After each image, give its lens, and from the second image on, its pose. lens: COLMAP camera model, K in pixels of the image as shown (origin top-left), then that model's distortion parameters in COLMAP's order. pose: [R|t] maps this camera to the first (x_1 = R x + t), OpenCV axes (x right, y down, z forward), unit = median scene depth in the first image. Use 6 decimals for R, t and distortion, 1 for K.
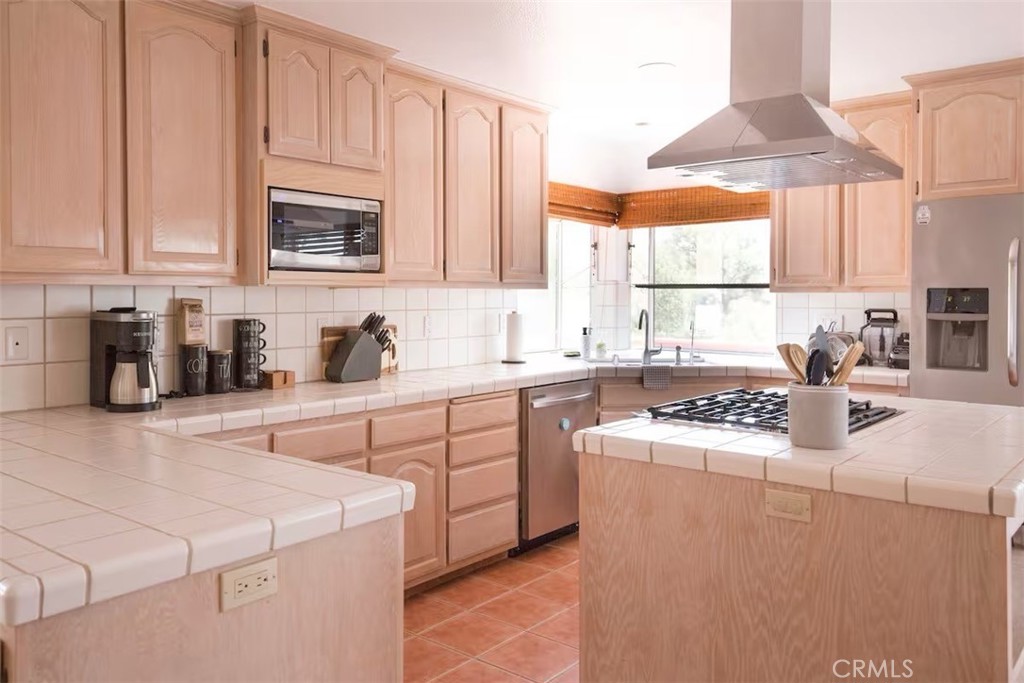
lens RADIAL K [[784.5, 0, 510.8], [0, 784.5, 307.7], [0, 0, 1]] dist [0.000272, -0.000541]
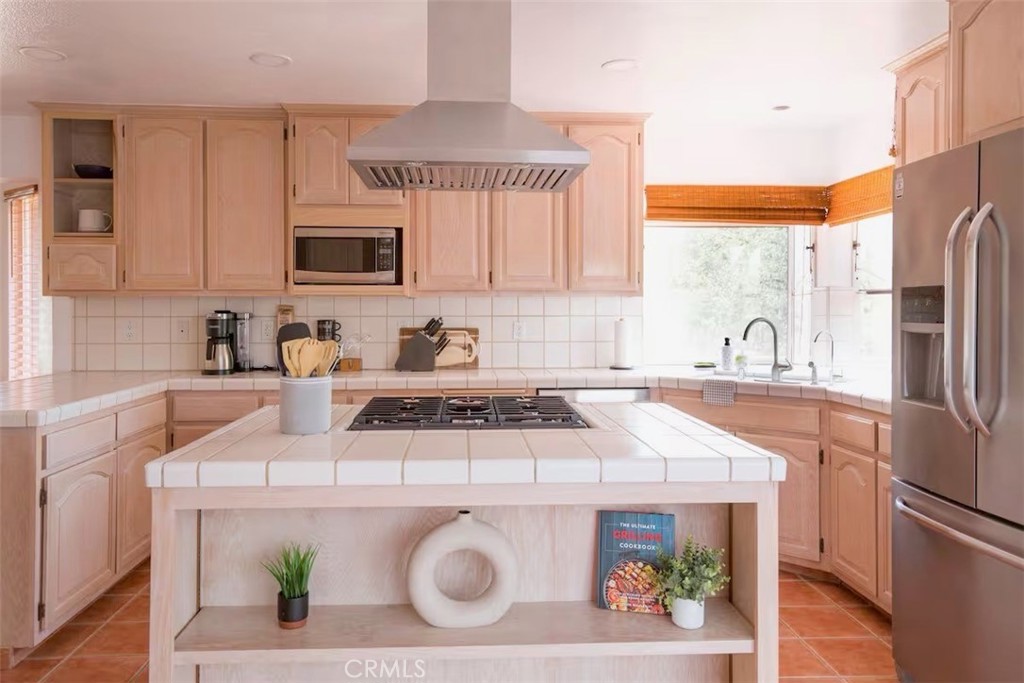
lens RADIAL K [[764.3, 0, 510.2], [0, 764.3, 315.7], [0, 0, 1]] dist [0.002470, 0.000792]
pose [[0.688415, 0.005668, -0.725295, 0.786826], [-0.011601, 0.999928, -0.003196, 0.006777], [0.725224, 0.010614, 0.688431, 0.261455]]
